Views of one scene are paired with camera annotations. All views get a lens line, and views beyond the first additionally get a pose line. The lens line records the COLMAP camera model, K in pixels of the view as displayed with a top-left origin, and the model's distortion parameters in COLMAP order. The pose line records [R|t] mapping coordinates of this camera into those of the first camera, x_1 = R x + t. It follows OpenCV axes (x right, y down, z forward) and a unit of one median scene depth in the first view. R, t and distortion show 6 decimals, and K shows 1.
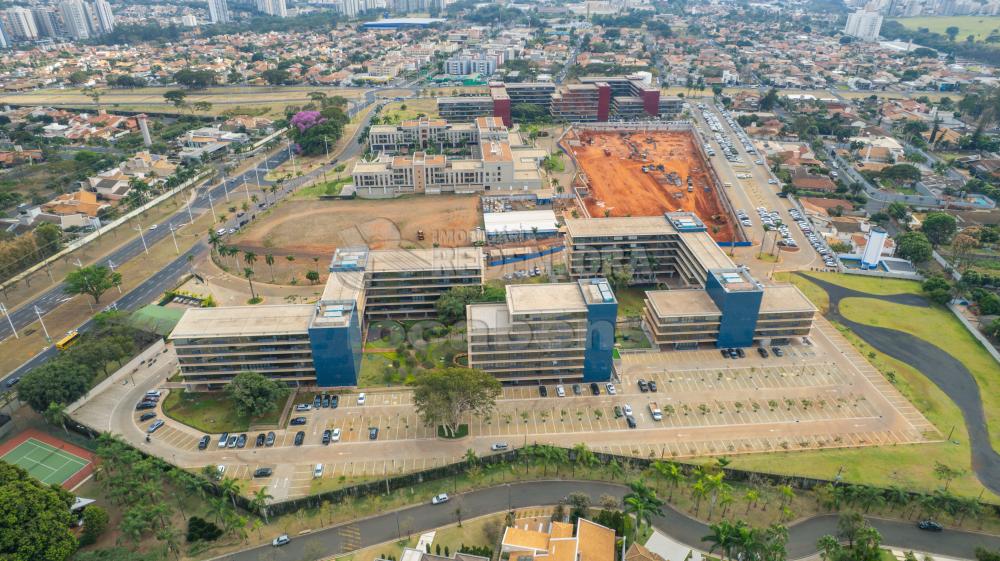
lens RADIAL K [[637.1, 0, 500.0], [0, 637.1, 280.5], [0, 0, 1]] dist [-0.080714, 0.079151]
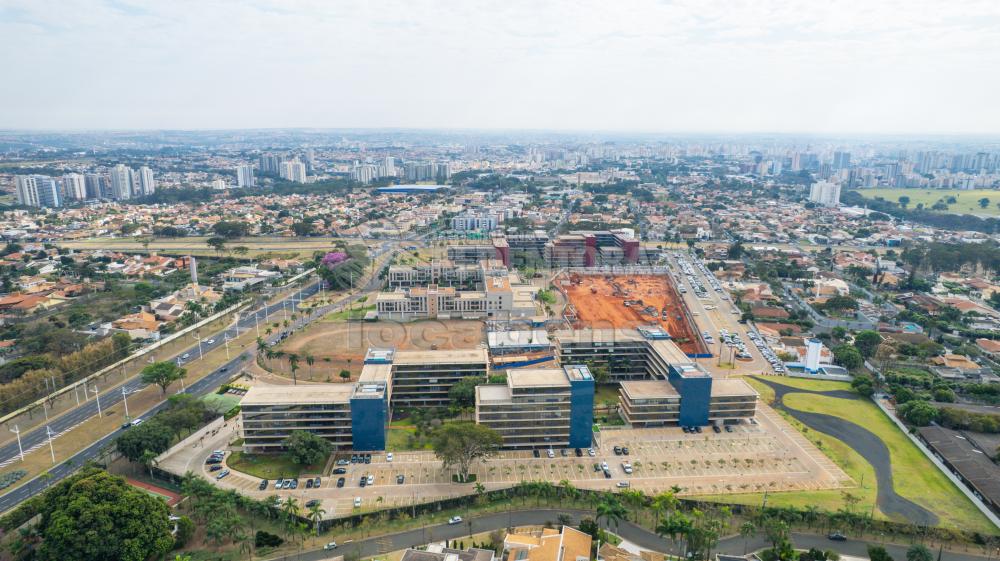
lens RADIAL K [[637.1, 0, 500.0], [0, 637.1, 280.5], [0, 0, 1]] dist [-0.080714, 0.079151]
pose [[0.999961, 0.008393, 0.002605, -0.005181], [-0.007481, 0.968492, -0.248931, 0.085393], [-0.004613, 0.248902, 0.968518, -0.152578]]
